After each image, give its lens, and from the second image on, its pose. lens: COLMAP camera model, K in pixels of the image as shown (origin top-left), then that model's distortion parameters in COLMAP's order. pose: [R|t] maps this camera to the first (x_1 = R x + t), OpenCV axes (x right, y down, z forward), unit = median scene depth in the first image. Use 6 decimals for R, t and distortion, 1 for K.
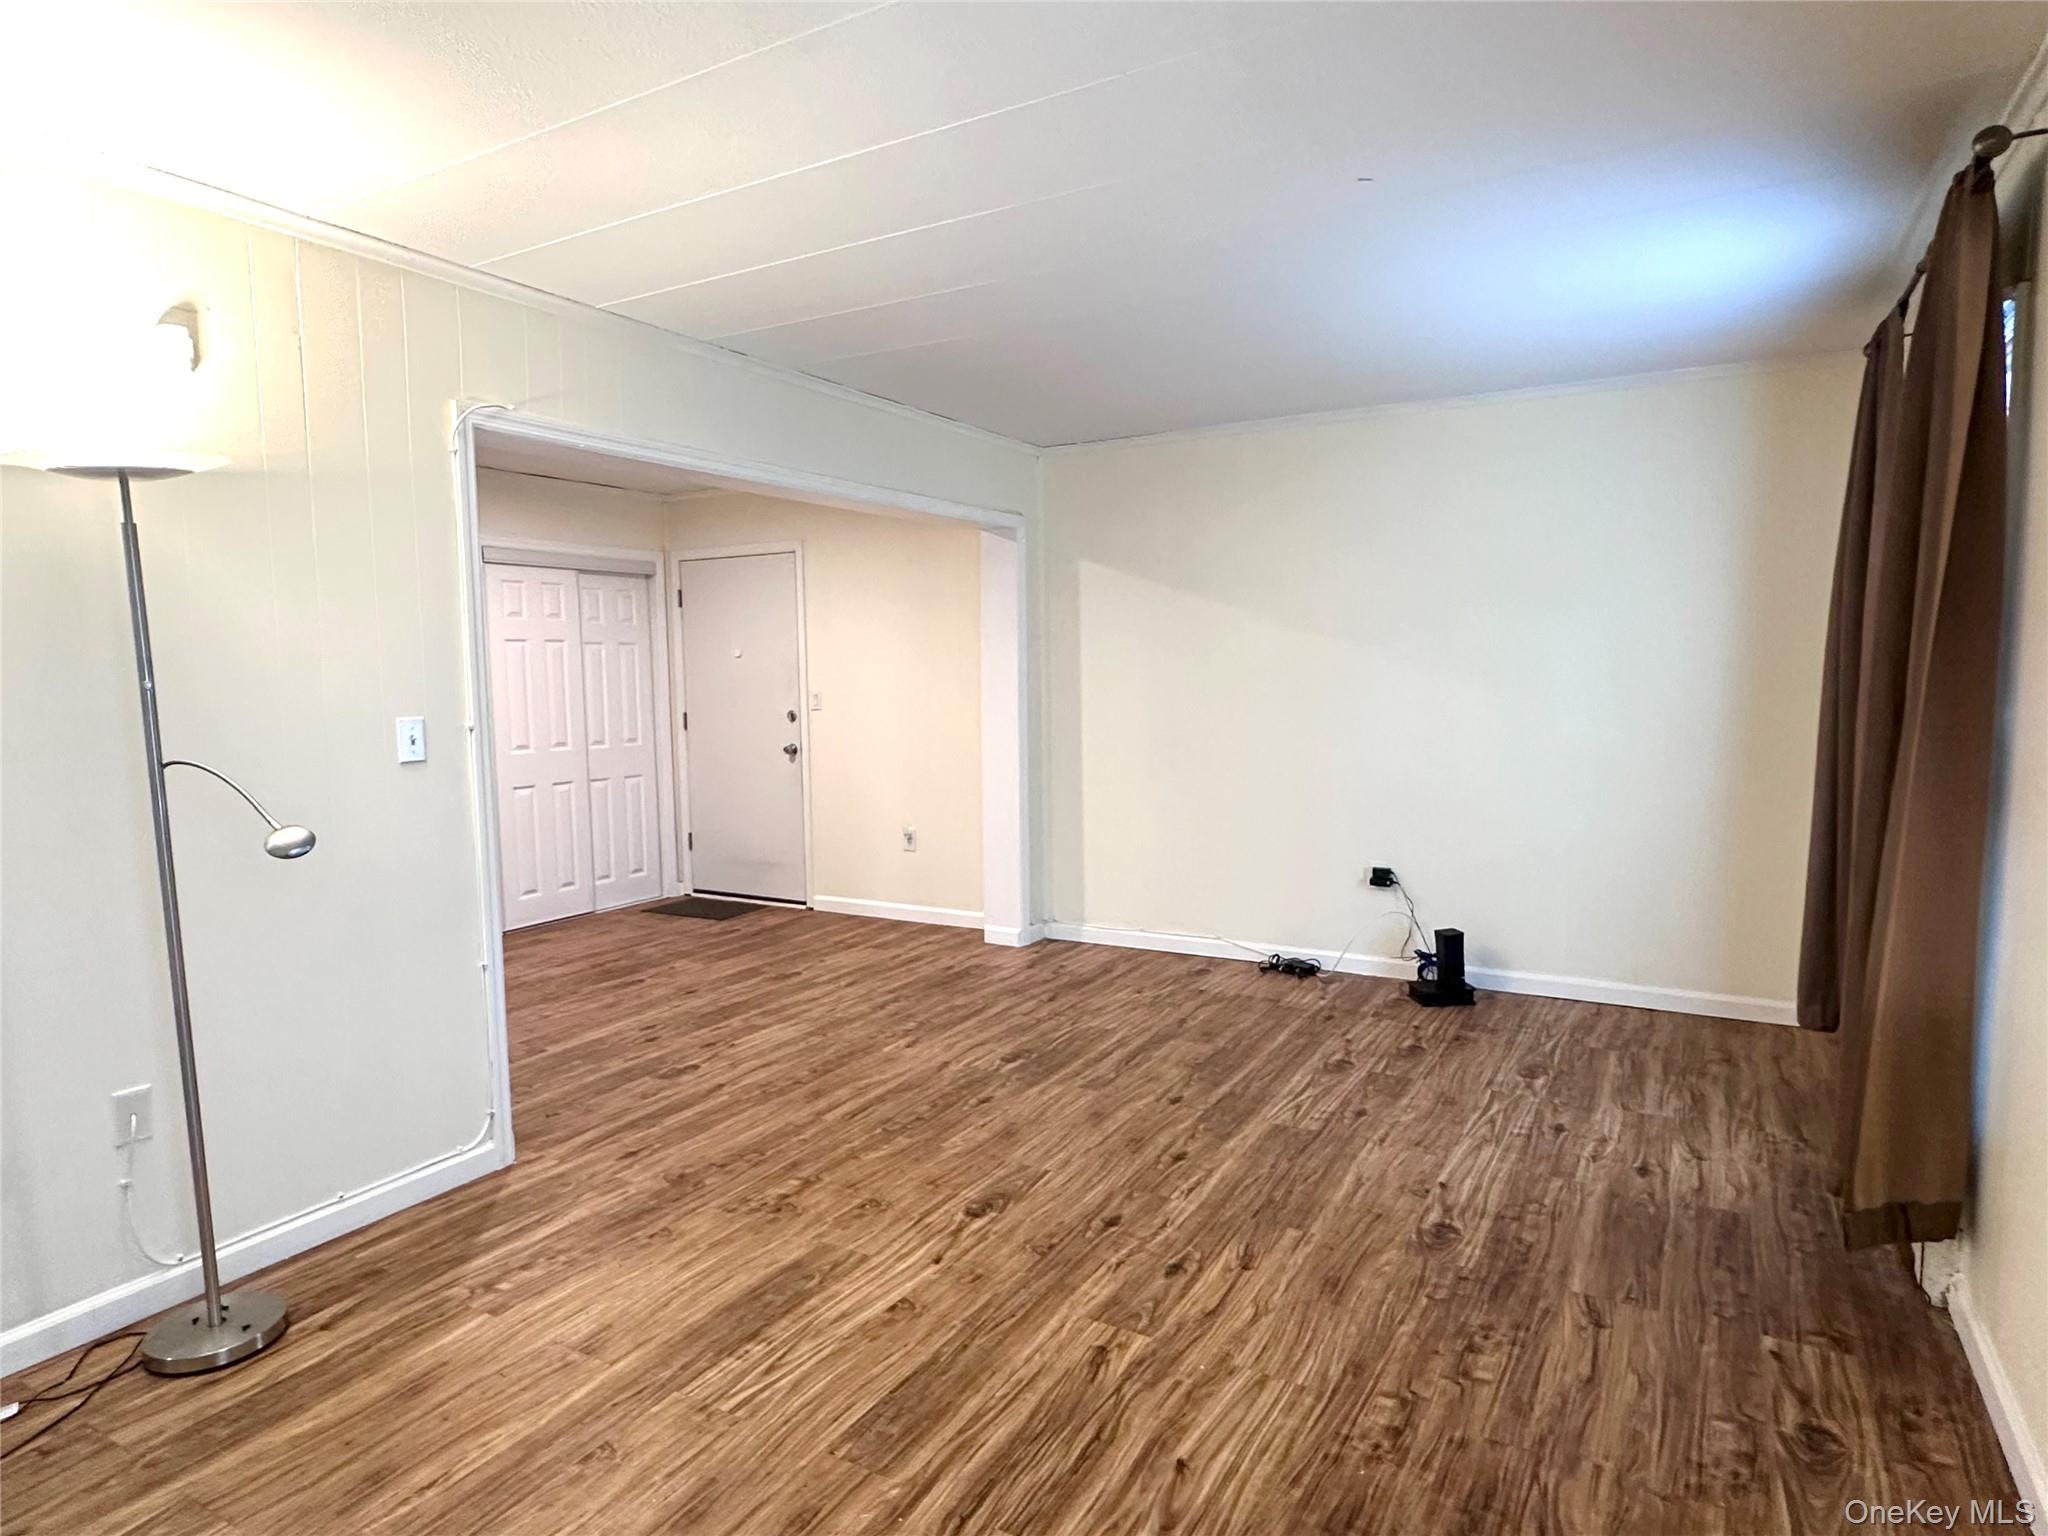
lens RADIAL K [[1172.4, 0, 1013.8], [0, 1172.4, 773.8], [0, 0, 1]] dist [-0.002062, 0.002020]
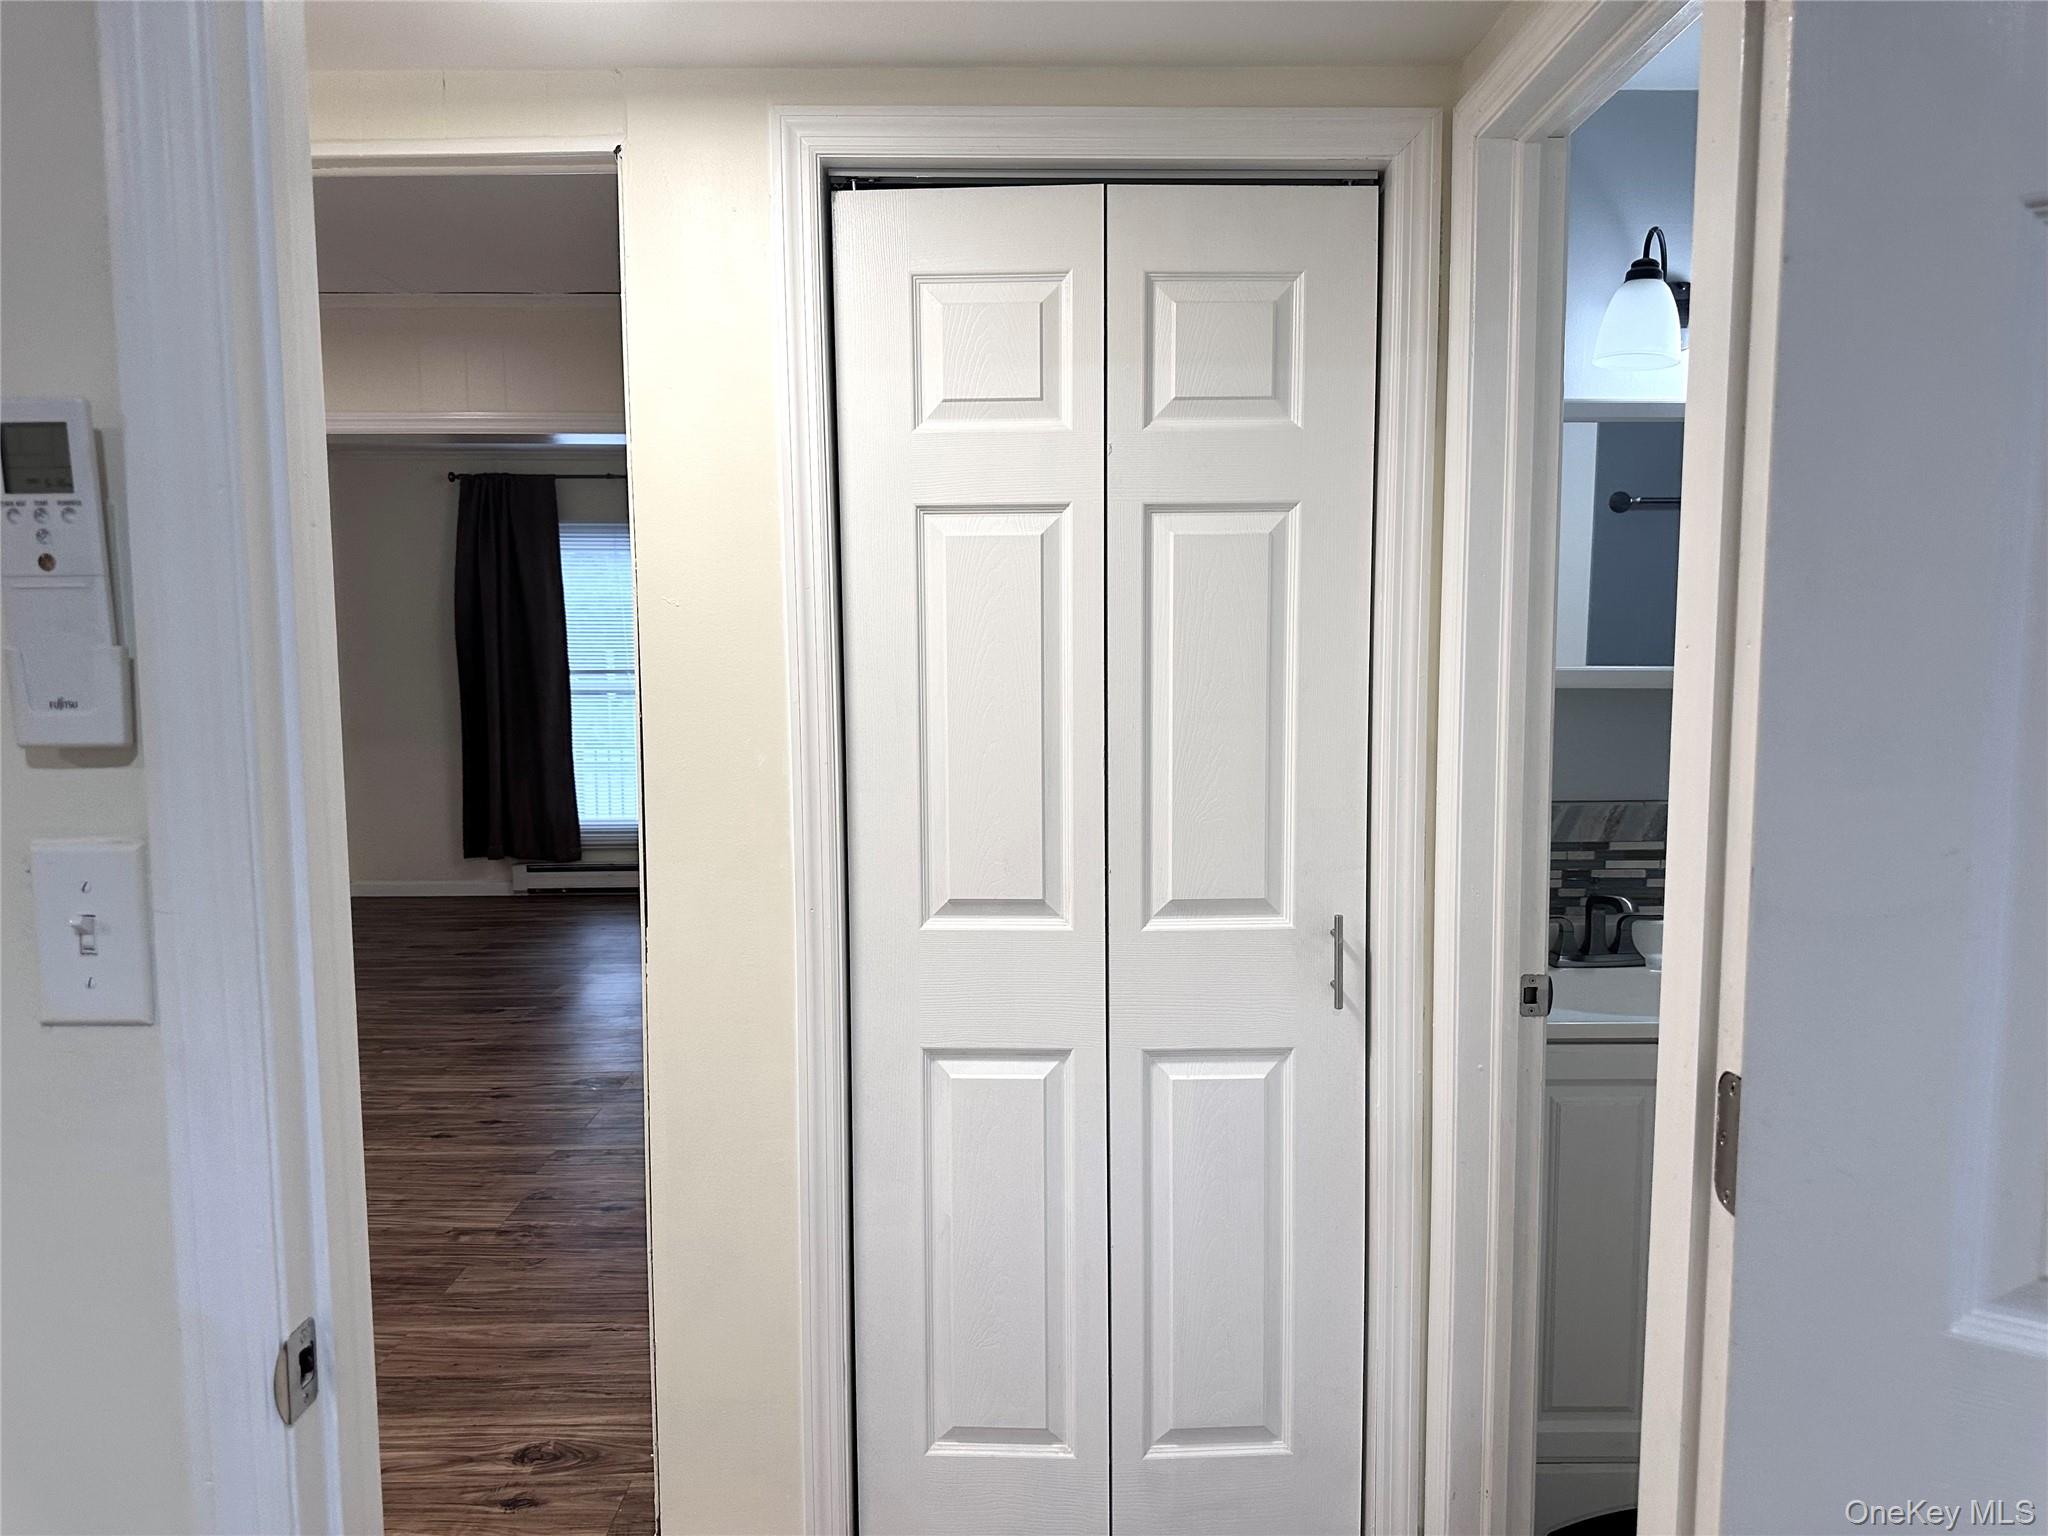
lens RADIAL K [[1453.0, 0, 1020.3], [0, 1453.0, 779.5], [0, 0, 1]] dist [0.055401, -0.082877]
pose [[-0.515128, -0.064497, 0.854683, -1.396780], [0.088057, 0.987906, 0.127623, -0.098980], [-0.852578, 0.141003, -0.503219, 1.233333]]
